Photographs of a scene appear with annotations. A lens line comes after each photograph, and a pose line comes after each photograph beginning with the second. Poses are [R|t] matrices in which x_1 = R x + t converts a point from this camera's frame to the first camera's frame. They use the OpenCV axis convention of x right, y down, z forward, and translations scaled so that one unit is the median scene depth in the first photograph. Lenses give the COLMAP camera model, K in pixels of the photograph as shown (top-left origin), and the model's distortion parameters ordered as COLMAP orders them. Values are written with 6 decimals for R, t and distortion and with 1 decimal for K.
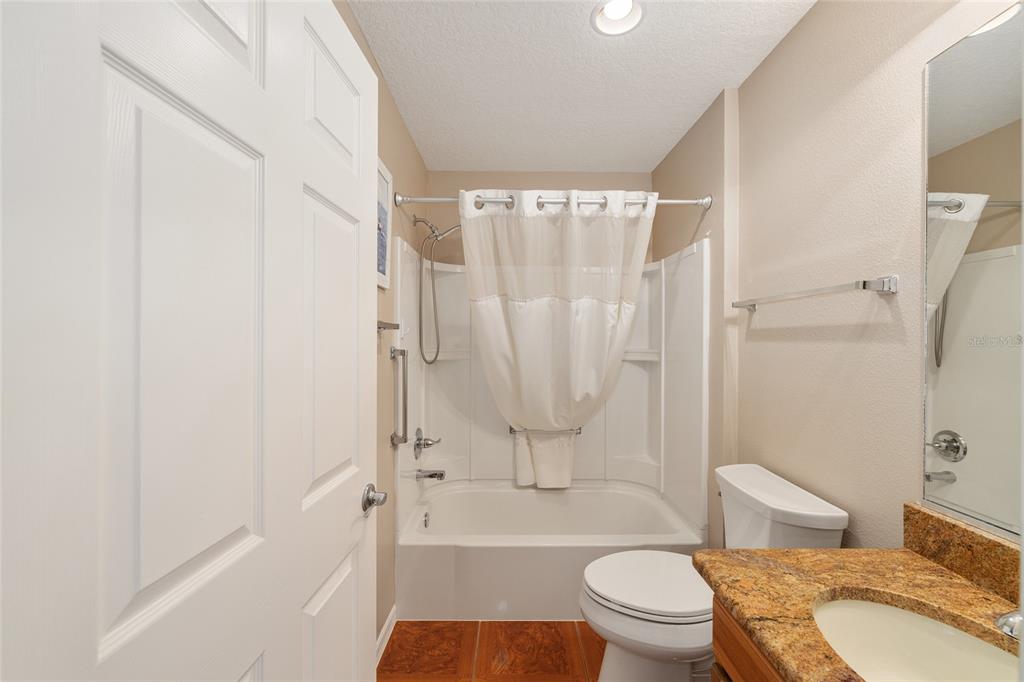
lens RADIAL K [[401.4, 0, 514.0], [0, 401.4, 334.6], [0, 0, 1]] dist [-0.001062, -0.000024]
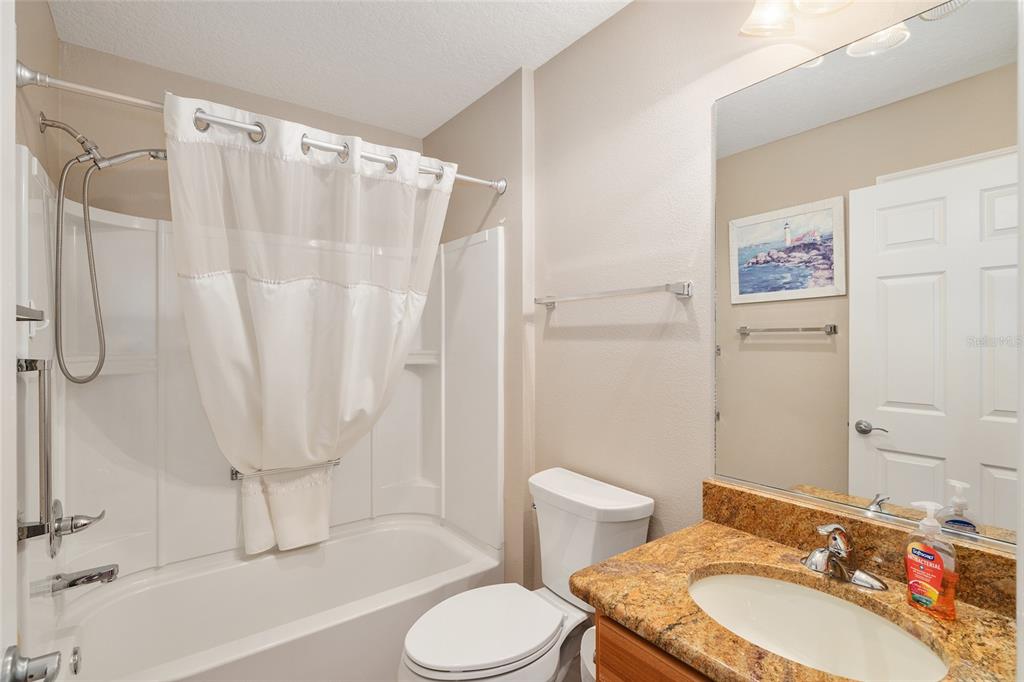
lens RADIAL K [[481.6, 0, 507.6], [0, 481.6, 335.4], [0, 0, 1]] dist [0.000526, 0.000343]
pose [[0.808414, -0.000065, 0.588615, -0.144252], [-0.002881, 0.999988, 0.004066, 0.001026], [-0.588608, -0.004983, 0.808404, 0.111715]]
